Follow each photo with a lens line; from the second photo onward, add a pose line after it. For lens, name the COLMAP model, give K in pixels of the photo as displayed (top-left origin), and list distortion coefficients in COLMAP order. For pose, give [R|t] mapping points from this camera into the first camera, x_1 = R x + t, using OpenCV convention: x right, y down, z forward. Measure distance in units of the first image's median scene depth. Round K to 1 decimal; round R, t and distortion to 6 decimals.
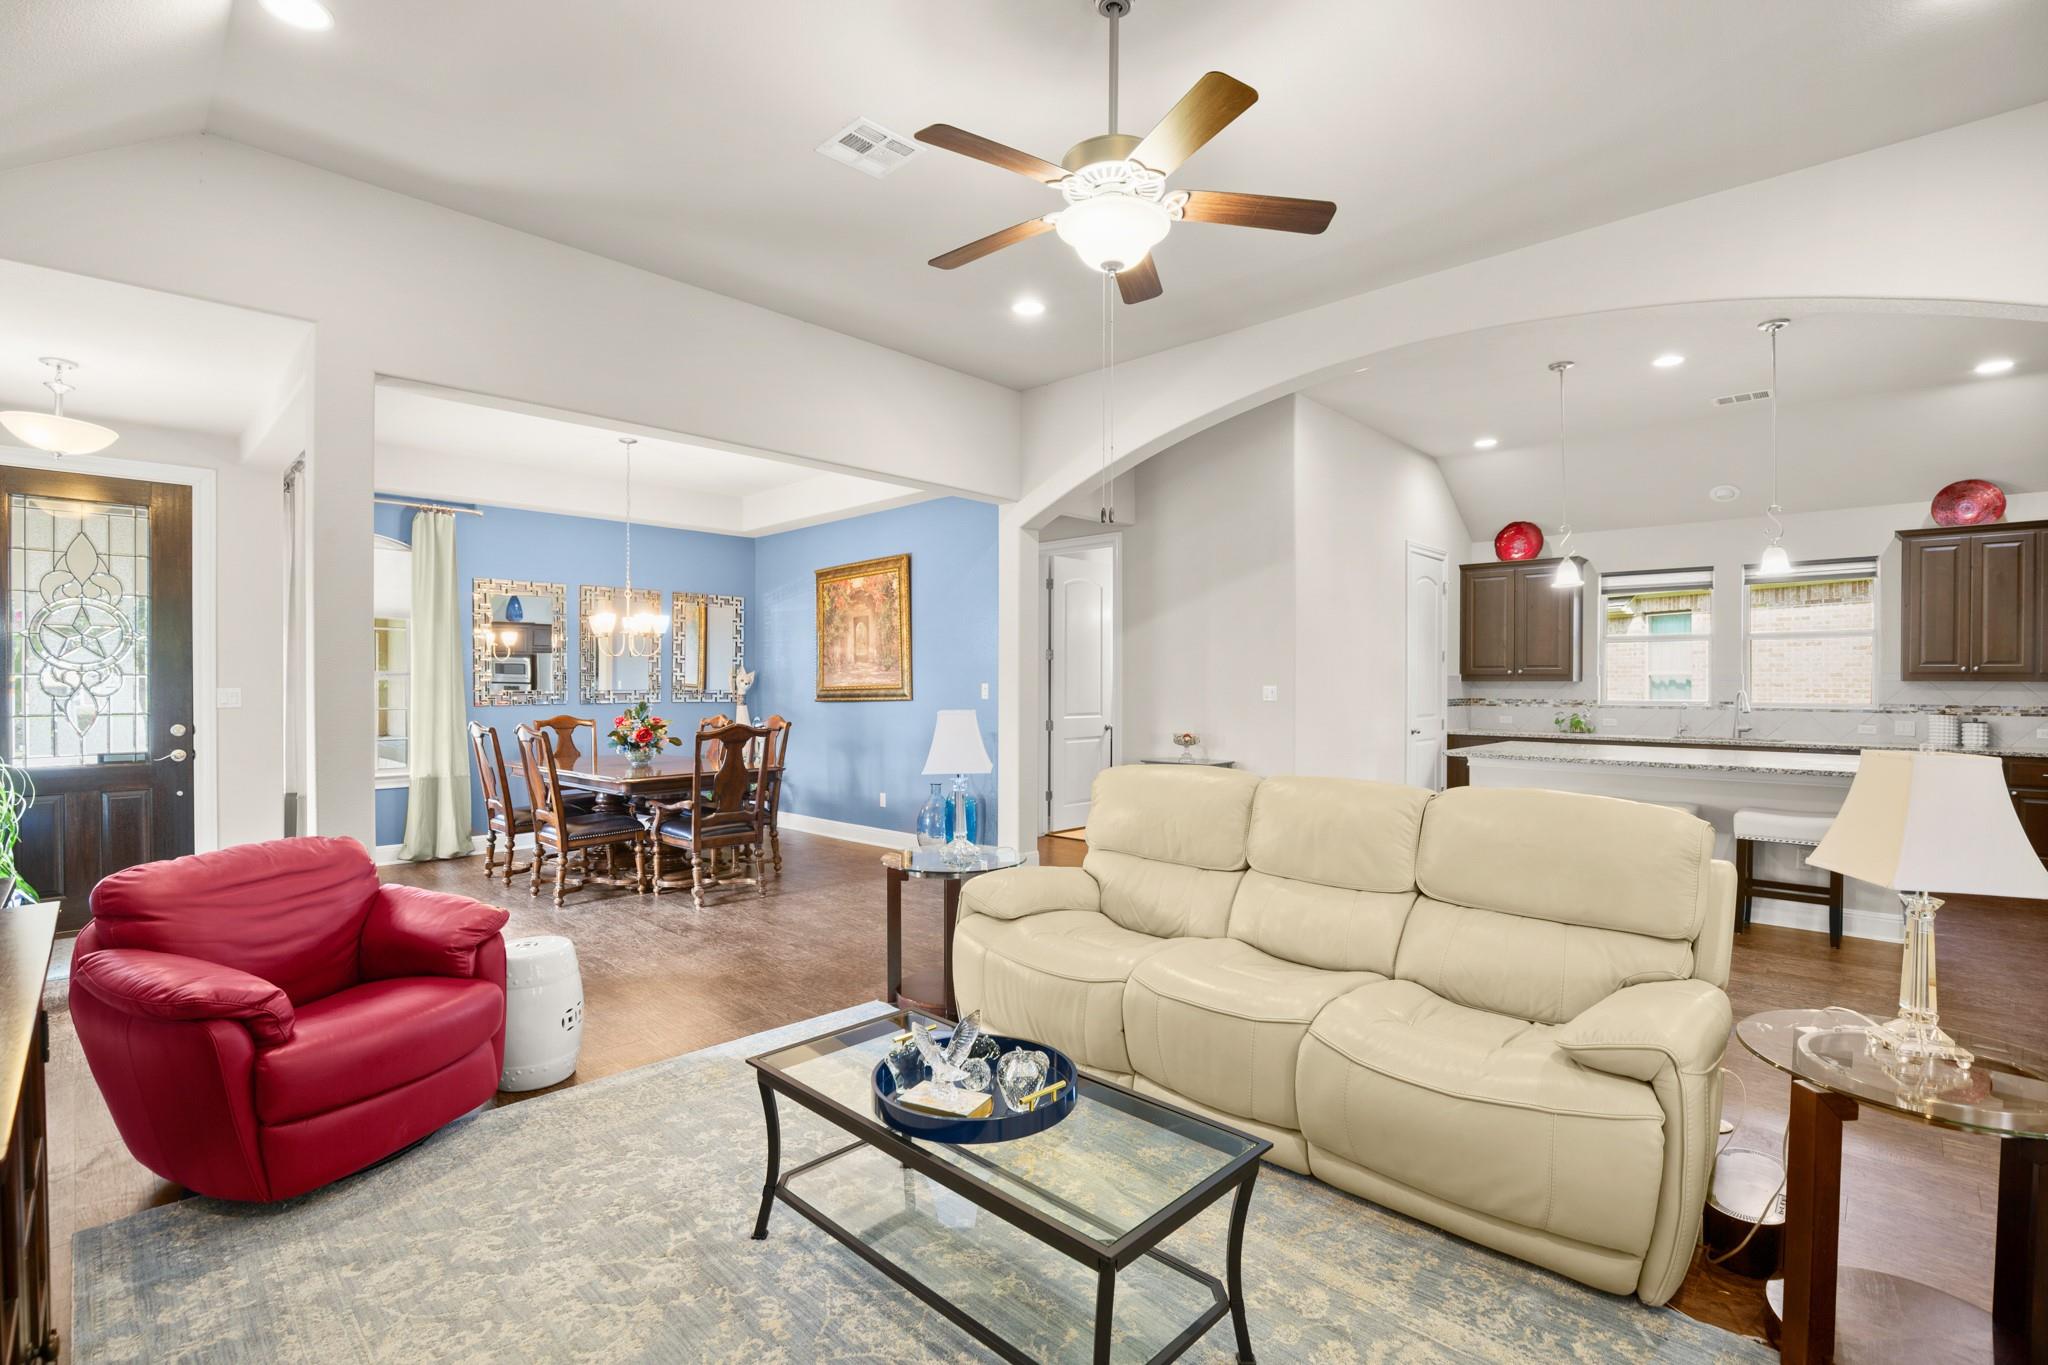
lens RADIAL K [[937.5, 0, 1027.8], [0, 937.5, 685.8], [0, 0, 1]] dist [0.002297, -0.000831]
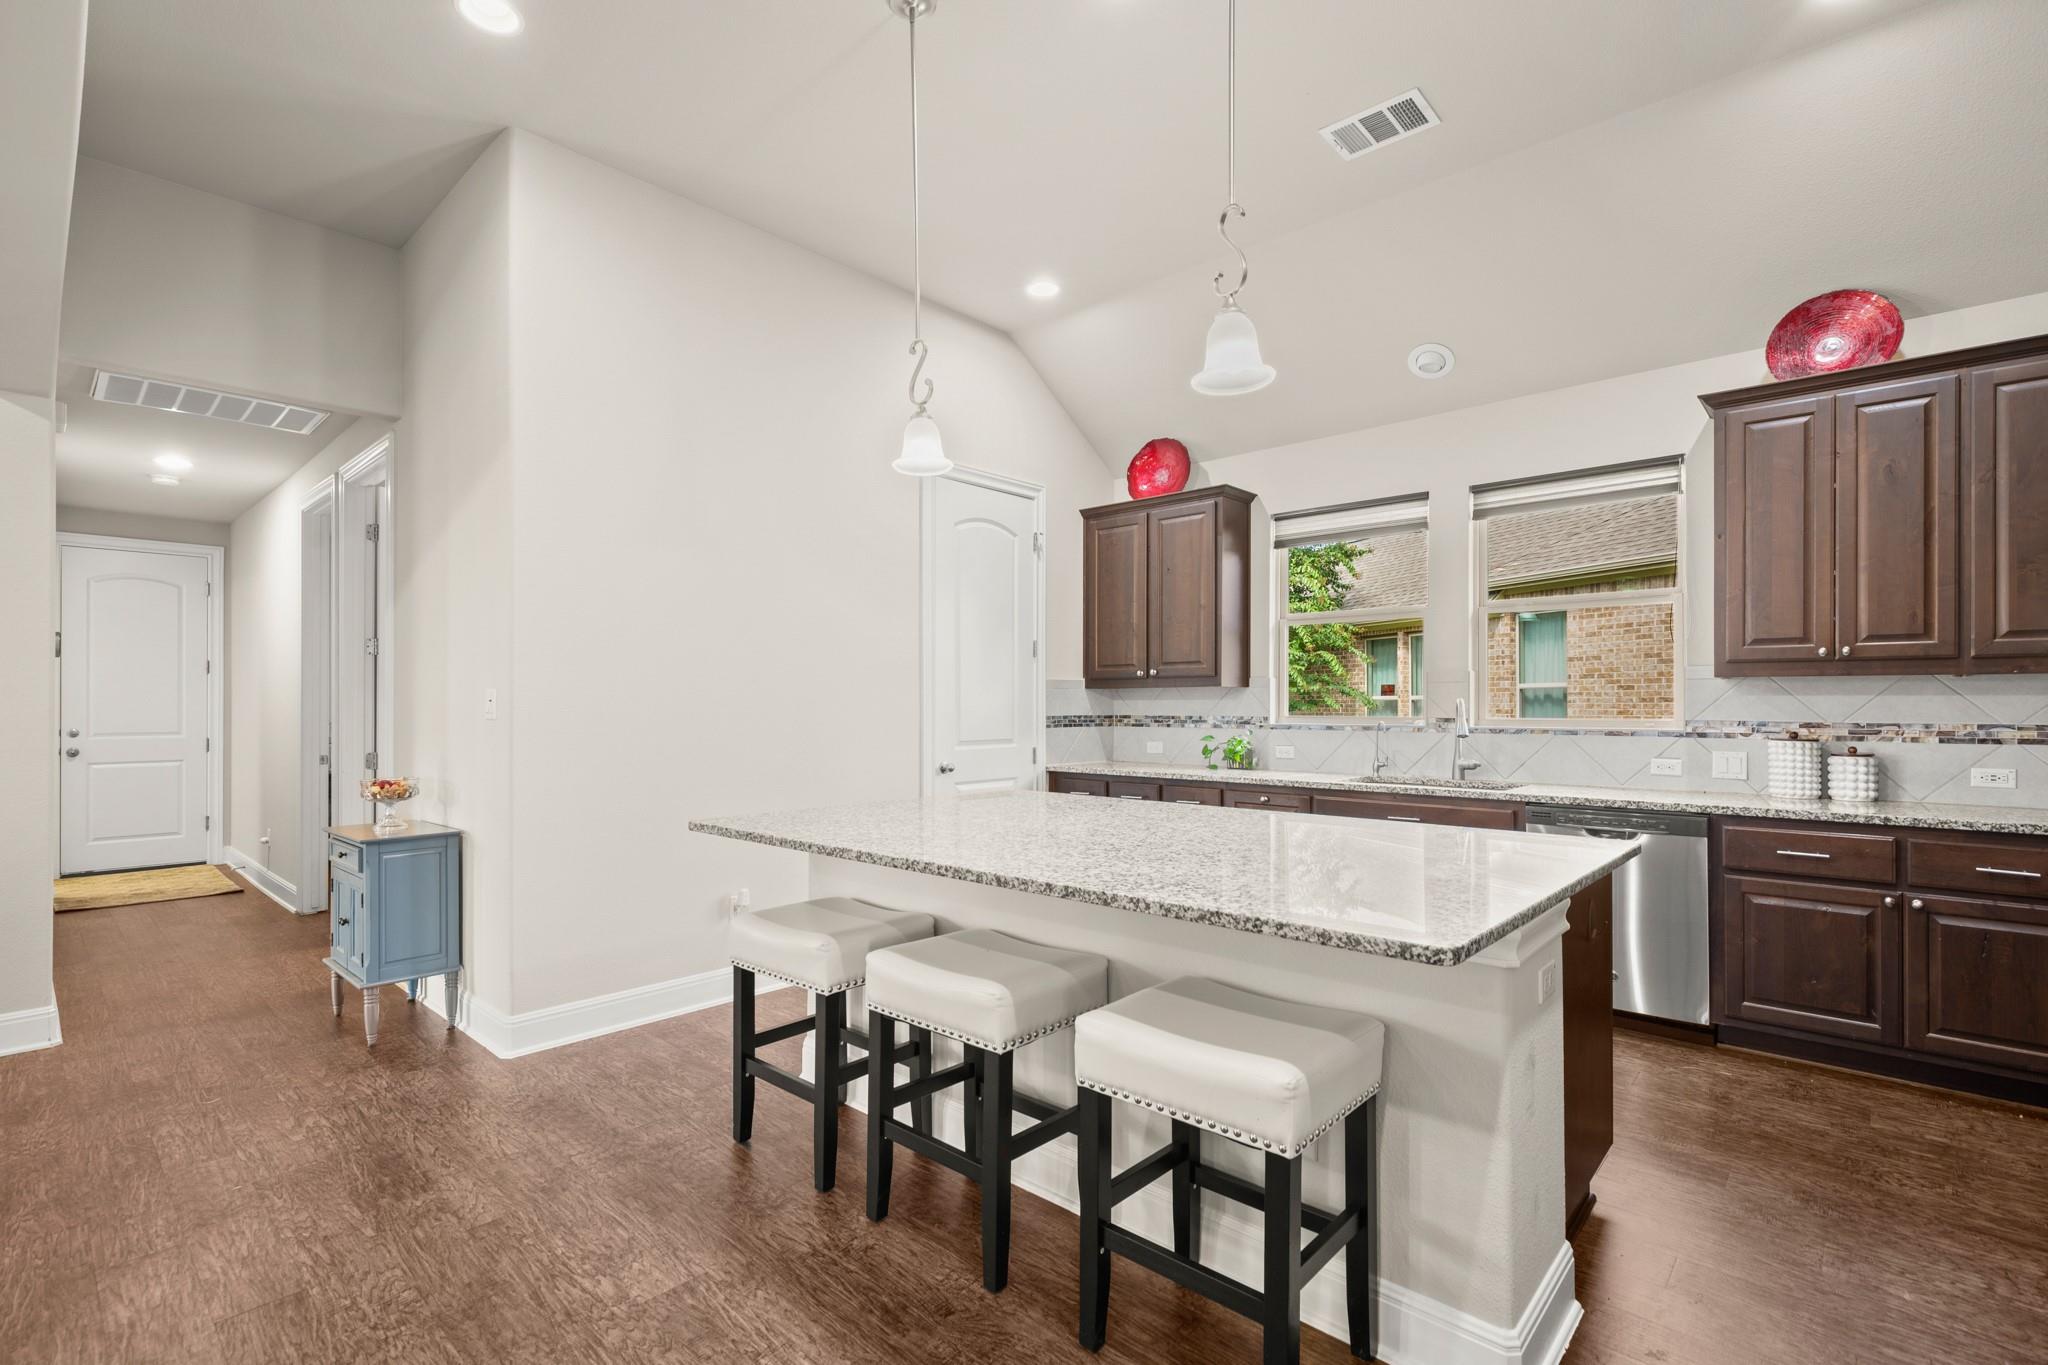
lens RADIAL K [[937.5, 0, 972.7], [0, 937.5, 704.1], [0, 0, 1]] dist [0.002297, -0.000831]
pose [[0.999770, -0.003284, -0.021217, 0.498051], [0.003179, 0.999983, -0.004981, 0.010768], [0.021233, 0.004912, 0.999762, 0.437343]]
